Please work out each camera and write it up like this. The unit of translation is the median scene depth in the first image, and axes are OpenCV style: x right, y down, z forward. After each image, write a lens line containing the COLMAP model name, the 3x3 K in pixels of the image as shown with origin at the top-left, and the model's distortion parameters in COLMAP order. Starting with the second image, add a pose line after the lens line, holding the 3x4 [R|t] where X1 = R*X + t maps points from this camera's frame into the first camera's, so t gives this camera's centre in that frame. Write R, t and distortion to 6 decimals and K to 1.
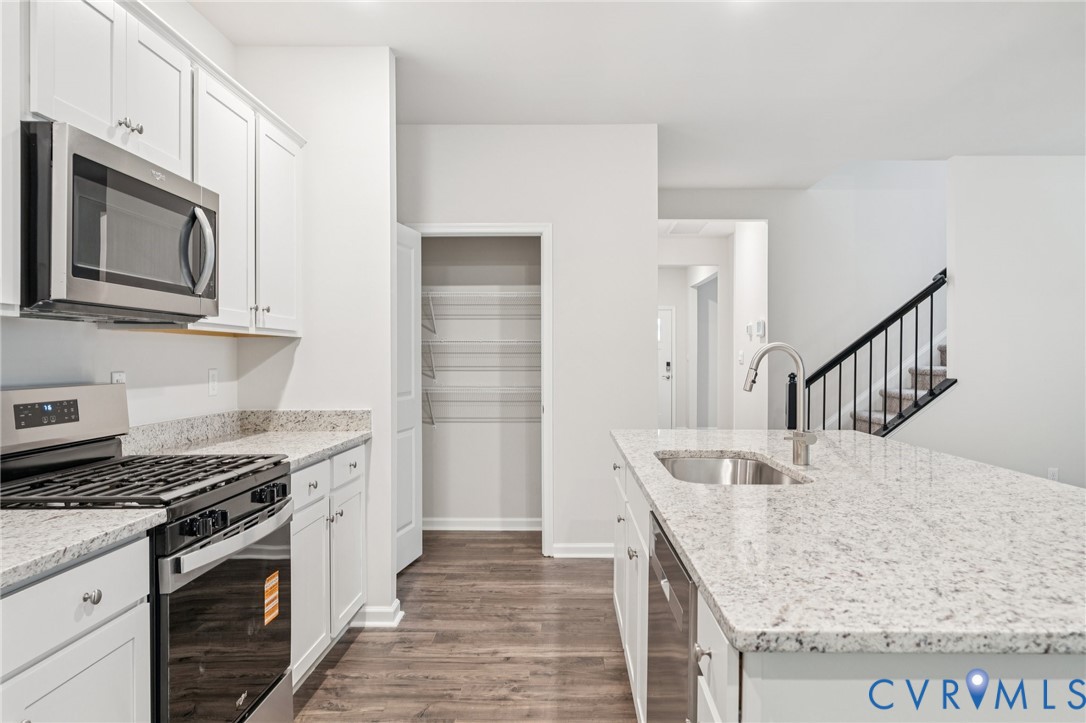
lens RADIAL K [[735.1, 0, 543.0], [0, 735.1, 361.5], [0, 0, 1]] dist [0.003500, 0.000632]
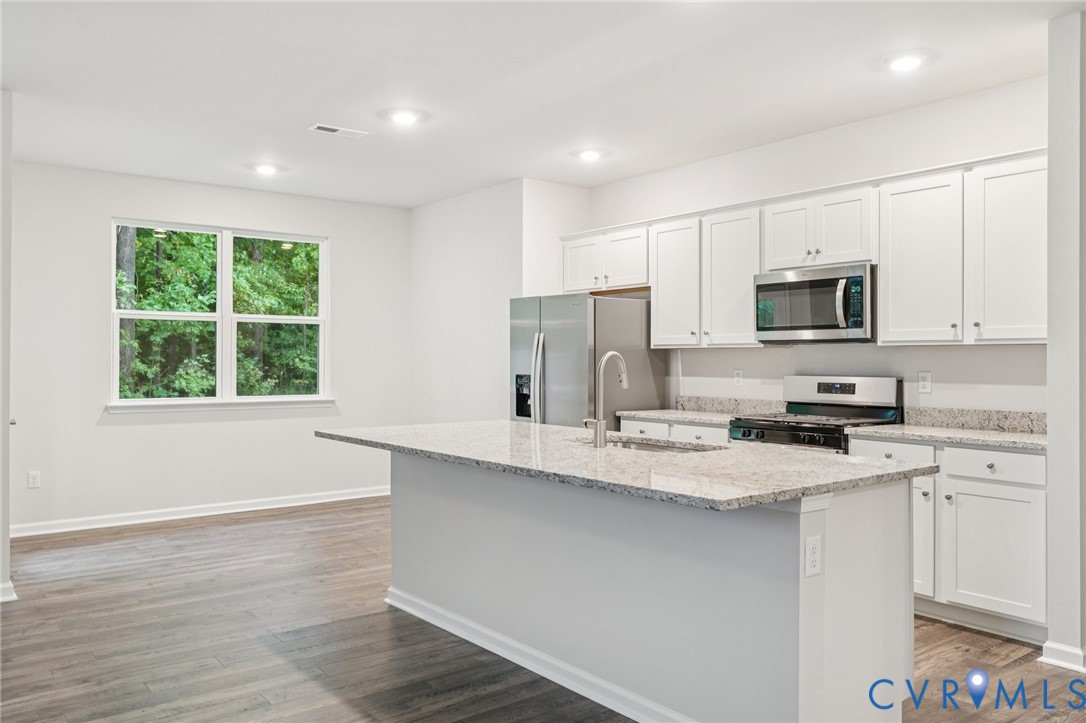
lens RADIAL K [[823.2, 0, 543.3], [0, 823.2, 350.2], [0, 0, 1]] dist [0.004137, 0.000517]
pose [[-0.766628, -0.006102, -0.642062, 1.447729], [-0.004171, 0.999981, -0.004523, -0.025129], [0.642078, -0.000790, -0.766639, 2.172156]]
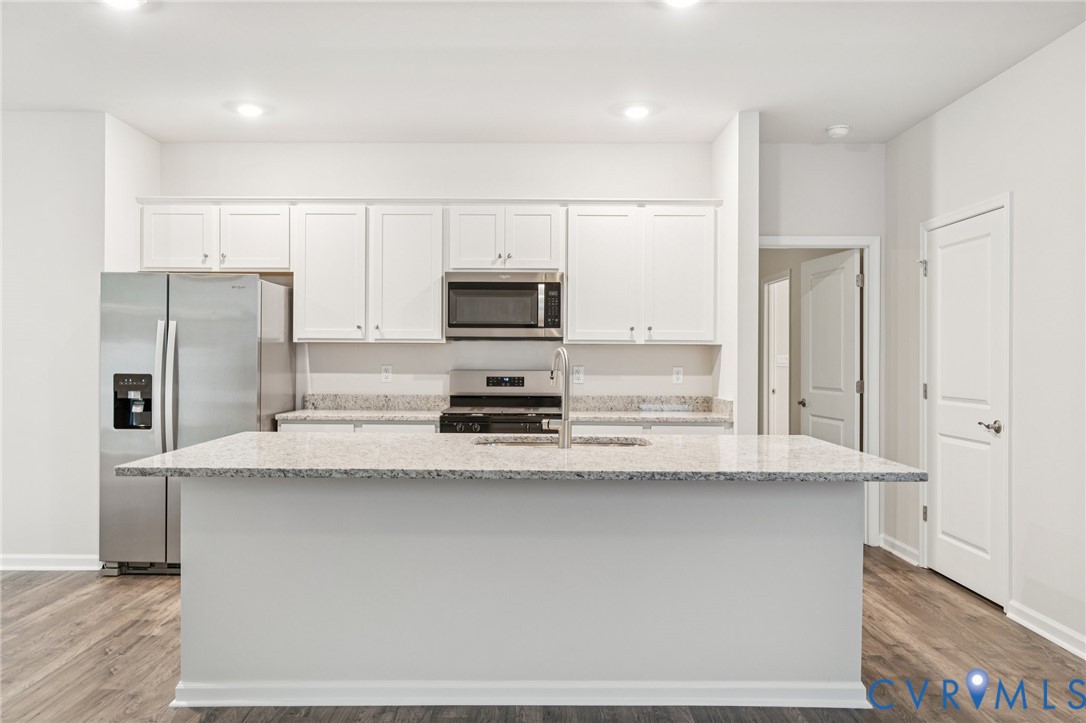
lens RADIAL K [[785.6, 0, 543.0], [0, 785.6, 361.5], [0, 0, 1]] dist [-0.002281, -0.001178]
pose [[0.026106, 0.007170, -0.999633, 1.761443], [-0.012486, 0.999899, 0.006846, -0.012531], [0.999581, 0.012303, 0.026193, 0.997161]]
